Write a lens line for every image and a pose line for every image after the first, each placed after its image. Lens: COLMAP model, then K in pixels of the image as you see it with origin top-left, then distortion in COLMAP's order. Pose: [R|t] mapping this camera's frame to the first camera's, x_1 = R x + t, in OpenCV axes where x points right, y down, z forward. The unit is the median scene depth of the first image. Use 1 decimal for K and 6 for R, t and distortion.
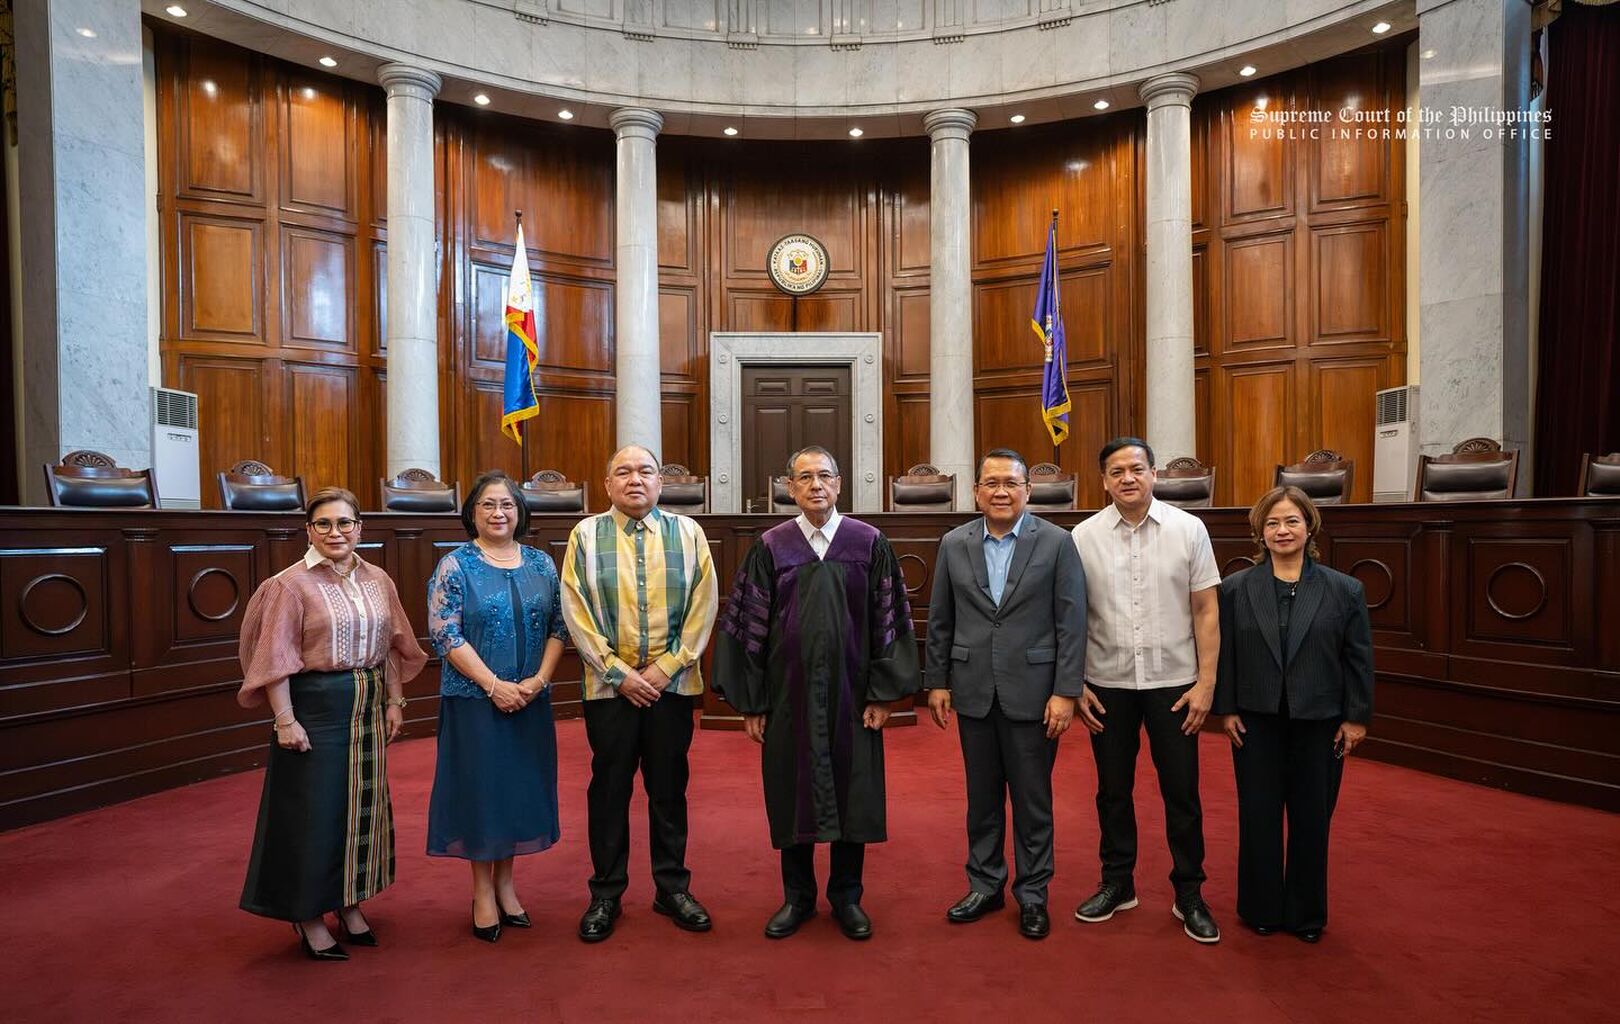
lens RADIAL K [[985.8, 0, 827.1], [0, 985.8, 522.4], [0, 0, 1]] dist [-0.012873, 0.031721]
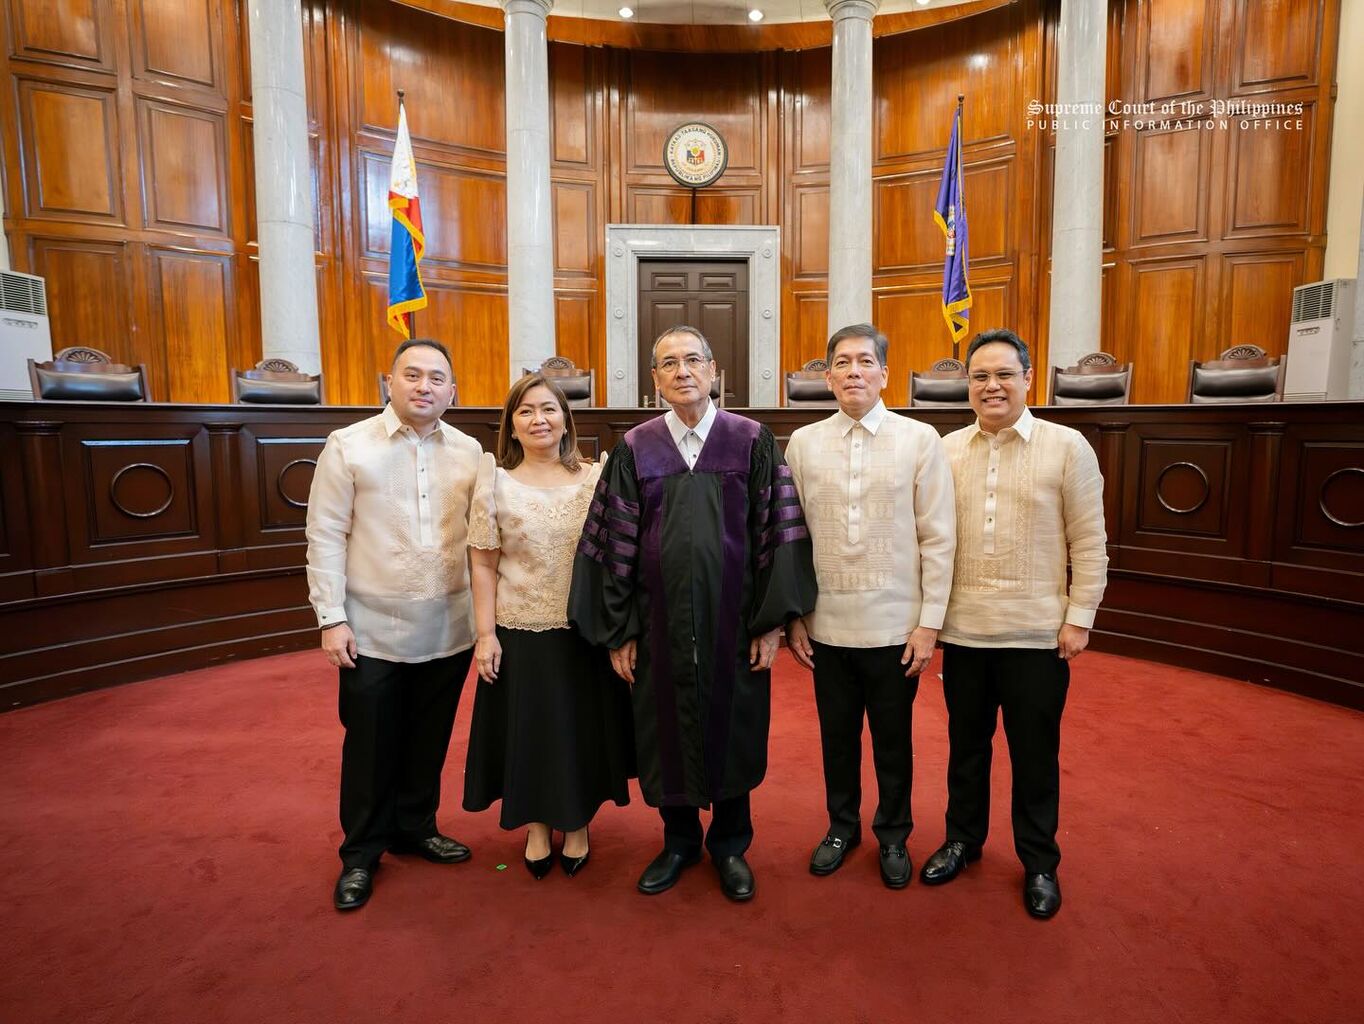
lens RADIAL K [[804.8, 0, 741.9], [0, 804.8, 495.2], [0, 0, 1]] dist [-0.036287, 0.019959]
pose [[0.999943, 0.005590, 0.009084, 0.012208], [-0.006407, 0.995687, 0.092557, 0.001013], [-0.008527, -0.092610, 0.995666, 0.195824]]
